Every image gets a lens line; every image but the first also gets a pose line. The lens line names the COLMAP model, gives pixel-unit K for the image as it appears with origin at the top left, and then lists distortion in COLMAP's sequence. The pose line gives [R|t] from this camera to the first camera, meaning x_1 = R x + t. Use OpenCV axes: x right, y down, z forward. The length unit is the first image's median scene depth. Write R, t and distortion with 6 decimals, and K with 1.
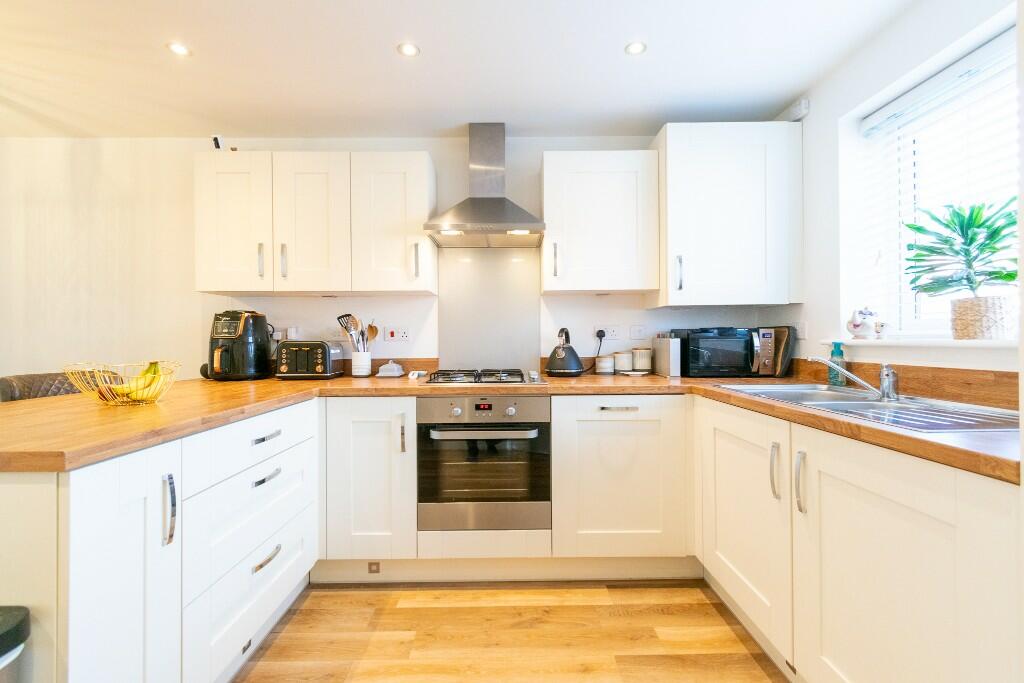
lens RADIAL K [[451.7, 0, 512.0], [0, 451.7, 341.5], [0, 0, 1]] dist [0.004435, 0.000030]
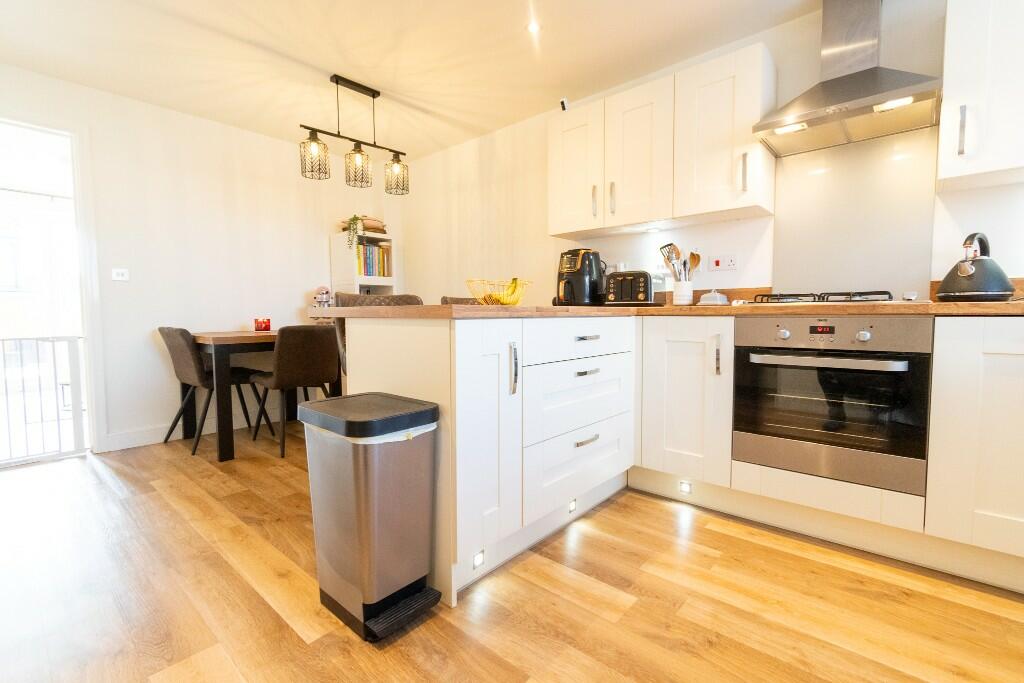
lens RADIAL K [[450.1, 0, 512.0], [0, 450.1, 341.5], [0, 0, 1]] dist [0.003419, -0.000351]
pose [[0.745951, 0.043300, -0.664592, 0.055631], [0.002451, 0.997699, 0.067754, 0.096065], [0.665996, -0.052170, 0.744129, 0.007467]]
